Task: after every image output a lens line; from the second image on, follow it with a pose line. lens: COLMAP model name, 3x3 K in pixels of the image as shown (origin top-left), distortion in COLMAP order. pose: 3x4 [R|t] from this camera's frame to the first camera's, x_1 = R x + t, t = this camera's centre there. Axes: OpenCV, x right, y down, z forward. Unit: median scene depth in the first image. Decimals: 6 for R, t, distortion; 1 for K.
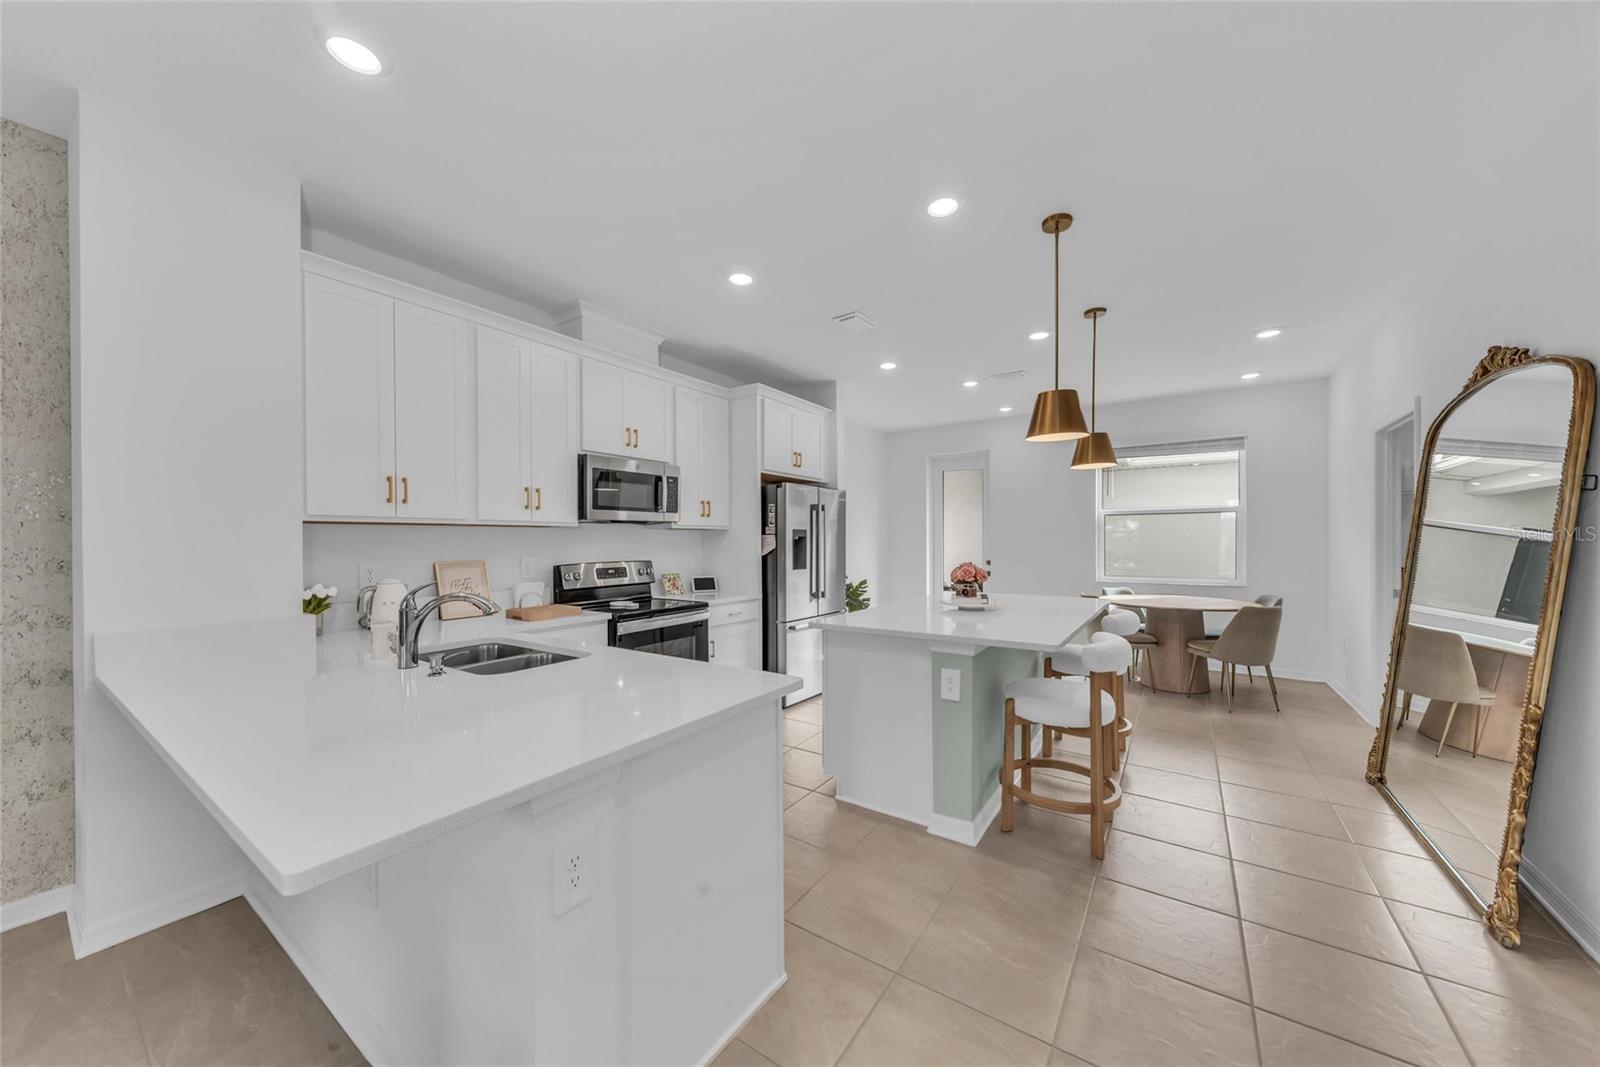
lens RADIAL K [[556.2, 0, 807.2], [0, 556.2, 541.0], [0, 0, 1]] dist [-0.001250, -0.000033]
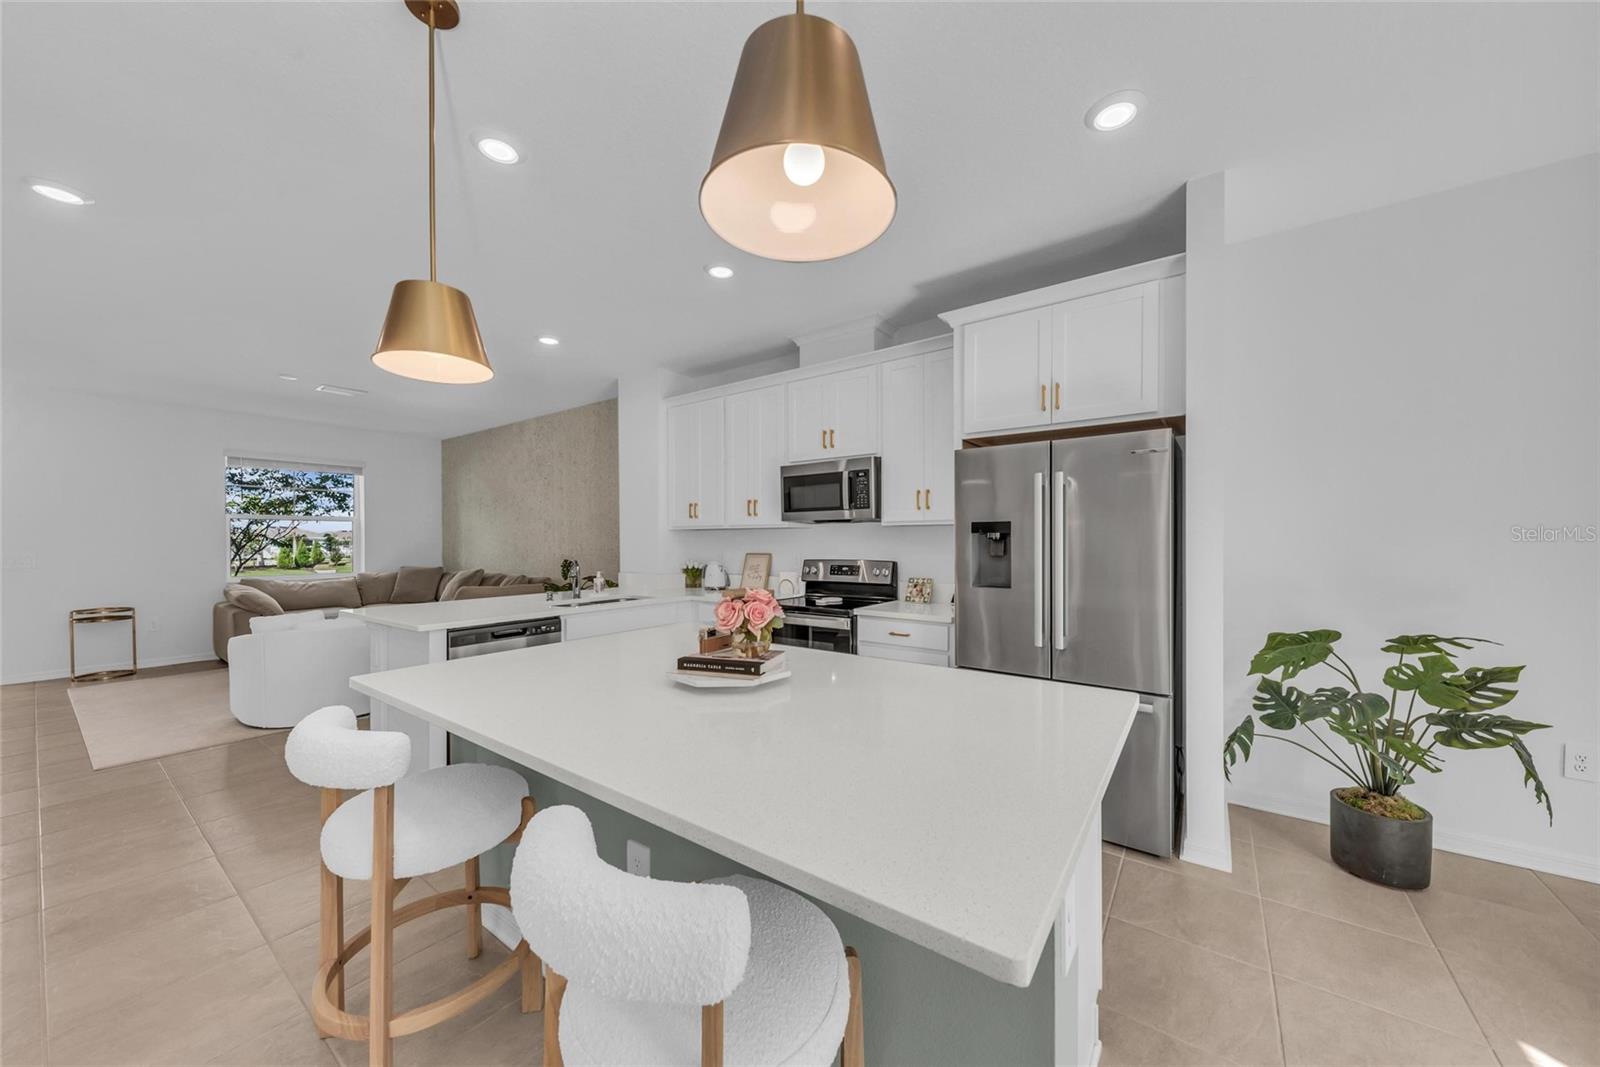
lens RADIAL K [[556.2, 0, 807.2], [0, 556.2, 541.0], [0, 0, 1]] dist [-0.001250, -0.000033]
pose [[-0.028195, 0.002544, -0.999599, 0.683680], [-0.000820, 0.999996, 0.002568, -0.000047], [0.999602, 0.000893, -0.028193, 0.949640]]
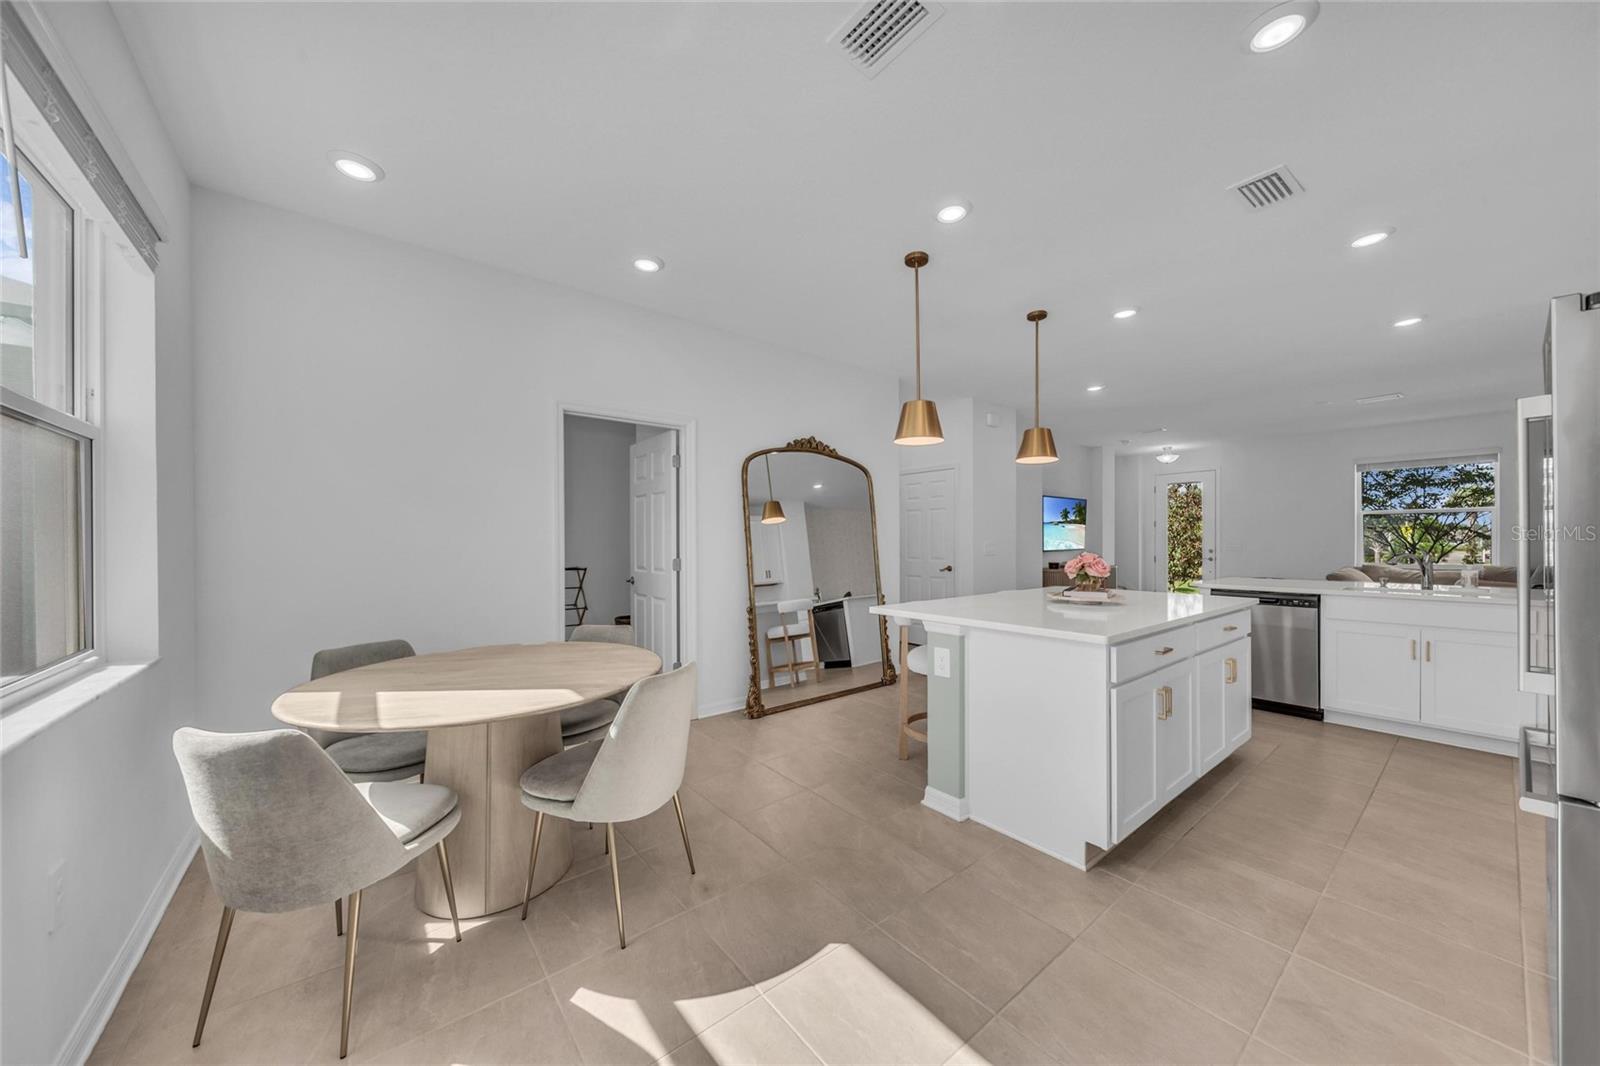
lens RADIAL K [[556.2, 0, 807.2], [0, 556.2, 540.5], [0, 0, 1]] dist [-0.001250, -0.000033]
pose [[-0.954844, 0.005592, 0.297057, 0.392957], [0.005872, 0.999983, 0.000050, 0.018920], [-0.297051, 0.001792, -0.954860, 1.719134]]
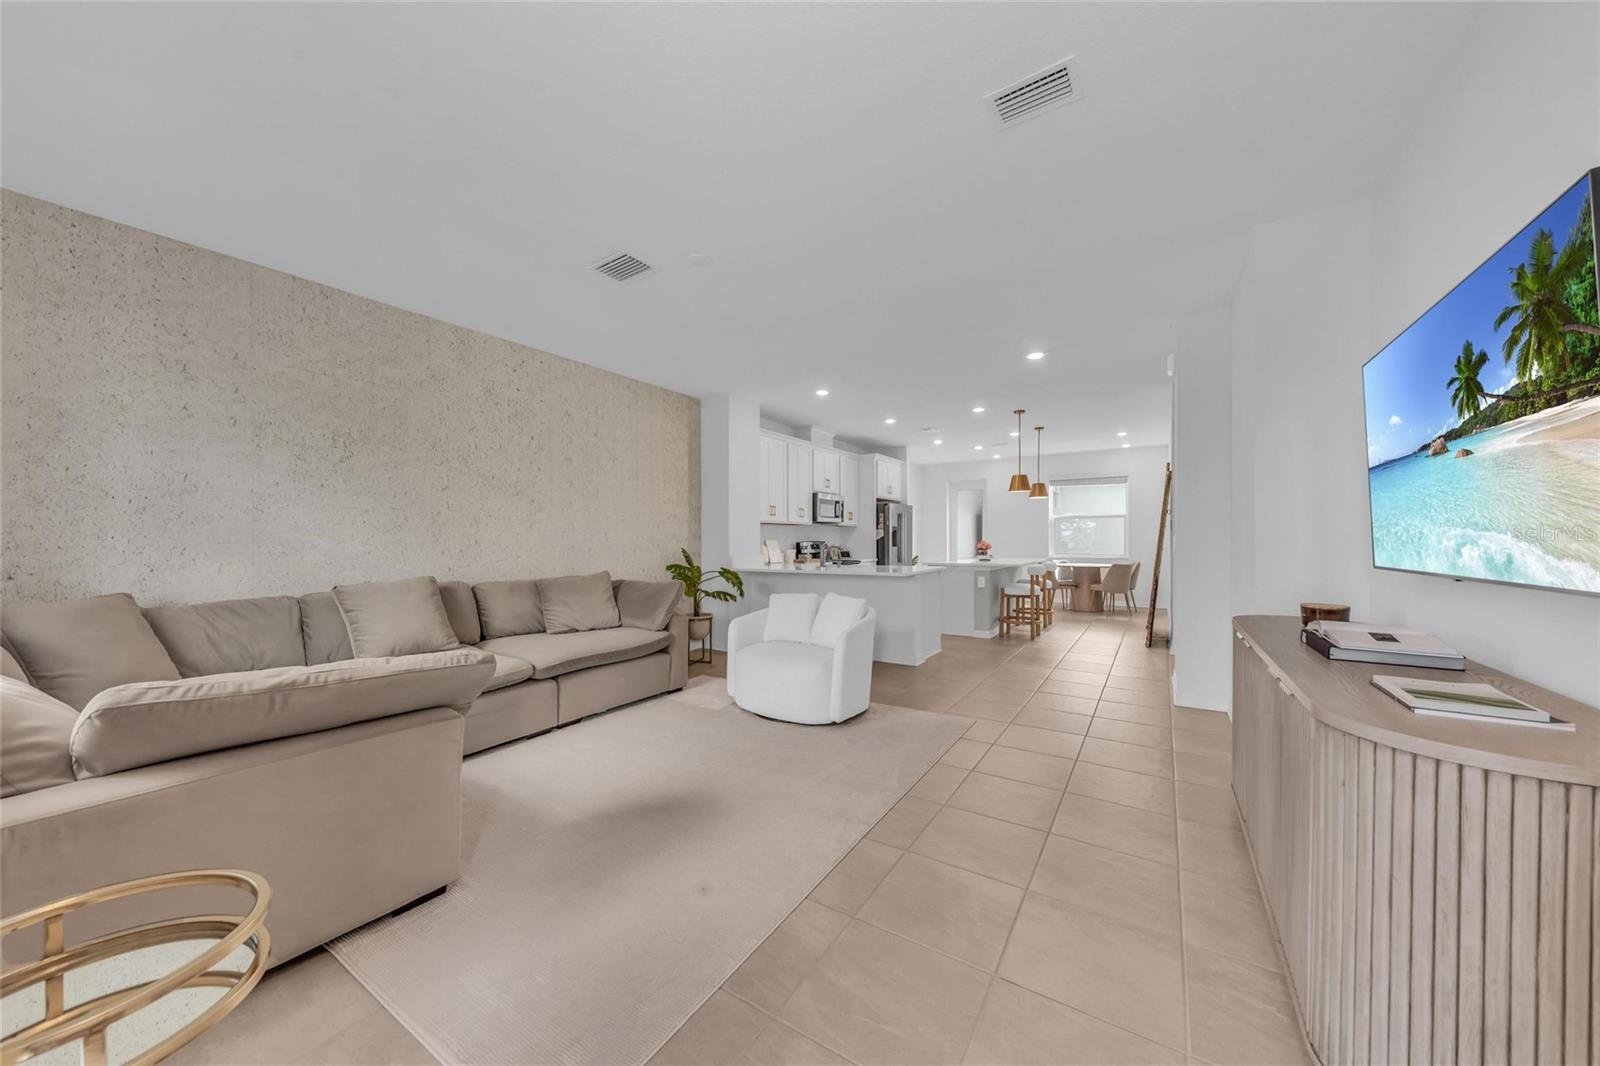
lens RADIAL K [[556.2, 0, 807.2], [0, 556.2, 540.5], [0, 0, 1]] dist [-0.001250, -0.000033]
pose [[0.999593, -0.000622, 0.028515, -0.436348], [0.000628, 1.000000, -0.000199, 0.033807], [-0.028515, 0.000217, 0.999593, -1.103755]]
